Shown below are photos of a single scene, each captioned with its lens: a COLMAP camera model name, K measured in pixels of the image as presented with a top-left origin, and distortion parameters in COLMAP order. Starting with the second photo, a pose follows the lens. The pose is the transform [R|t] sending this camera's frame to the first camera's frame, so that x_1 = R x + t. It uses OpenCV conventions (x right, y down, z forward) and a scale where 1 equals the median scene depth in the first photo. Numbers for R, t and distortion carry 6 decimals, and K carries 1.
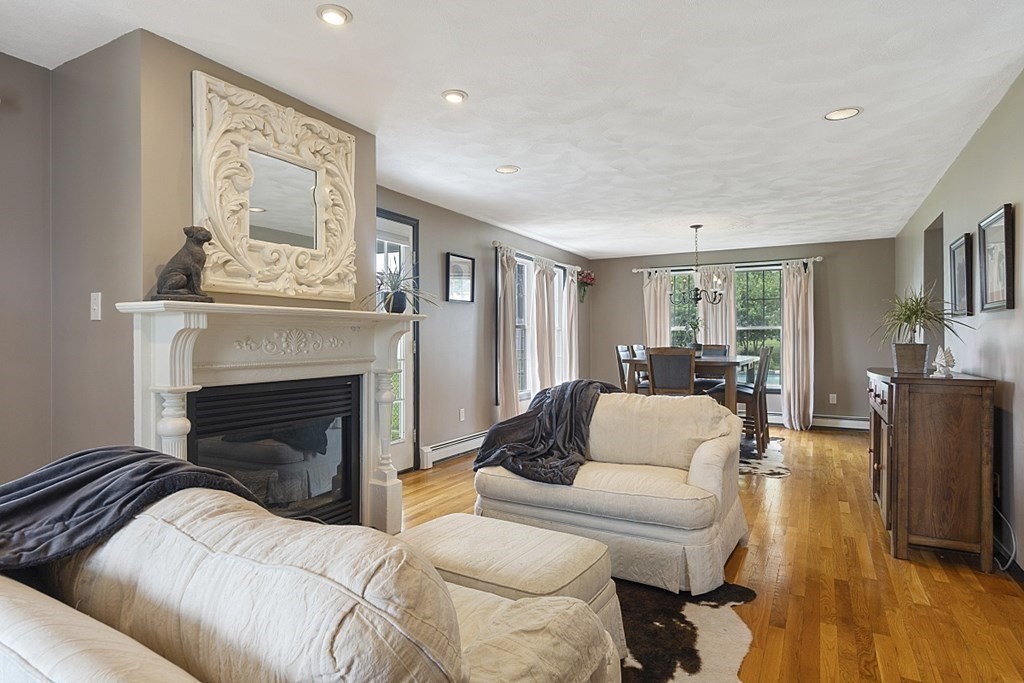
lens RADIAL K [[557.4, 0, 511.7], [0, 557.4, 342.6], [0, 0, 1]] dist [-0.004080, -0.000474]
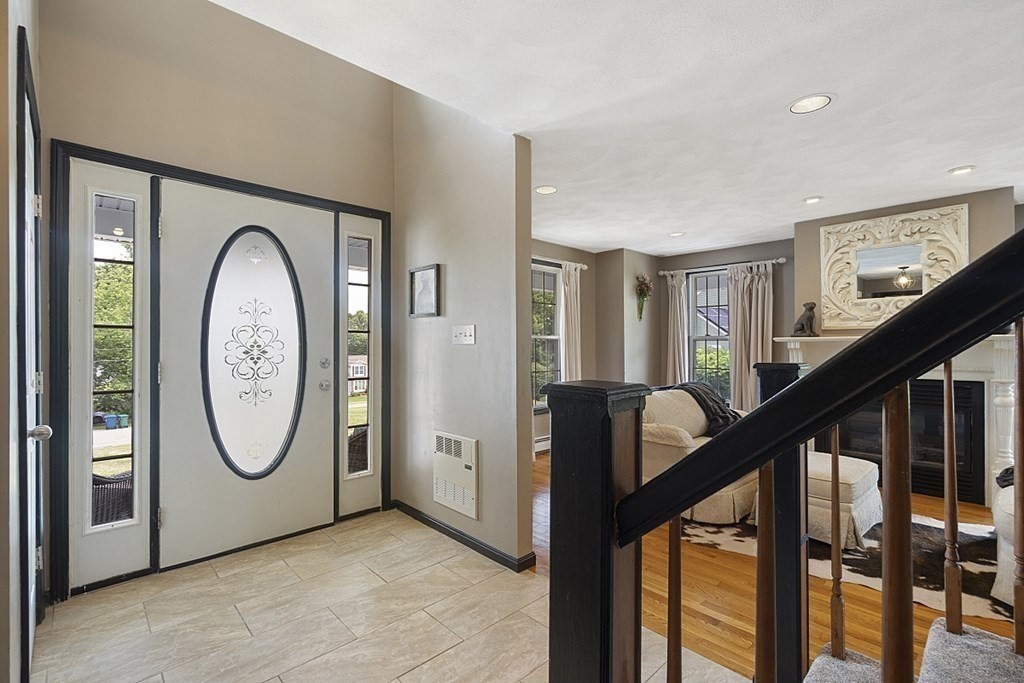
lens RADIAL K [[423.9, 0, 510.4], [0, 423.9, 340.2], [0, 0, 1]] dist [0.002015, 0.000138]
pose [[-0.263279, 0.005731, -0.964703, 1.263666], [0.006979, 0.999968, 0.004036, -0.065903], [0.964695, -0.005670, -0.263310, 0.259934]]
